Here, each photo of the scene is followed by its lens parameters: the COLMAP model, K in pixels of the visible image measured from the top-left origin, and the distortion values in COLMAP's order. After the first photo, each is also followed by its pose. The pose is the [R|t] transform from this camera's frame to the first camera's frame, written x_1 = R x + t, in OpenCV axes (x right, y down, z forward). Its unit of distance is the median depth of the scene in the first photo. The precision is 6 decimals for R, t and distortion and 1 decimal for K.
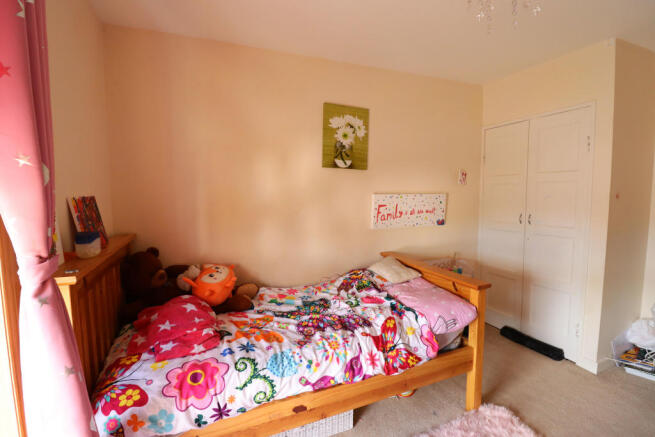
lens RADIAL K [[302.0, 0, 324.7], [0, 302.0, 215.3], [0, 0, 1]] dist [0.001320, -0.015850]
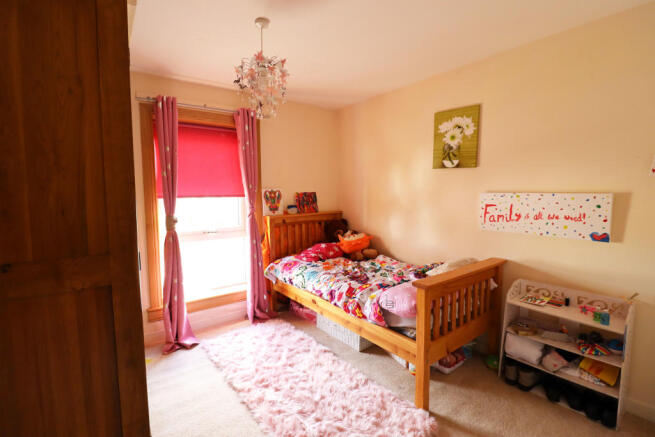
lens RADIAL K [[302.0, 0, 324.7], [0, 302.0, 215.3], [0, 0, 1]] dist [0.001320, -0.015850]
pose [[0.248994, 0.079731, -0.965217, 0.991514], [-0.077625, 0.995042, 0.062170, -0.020629], [0.965389, 0.059445, 0.253949, 0.304672]]
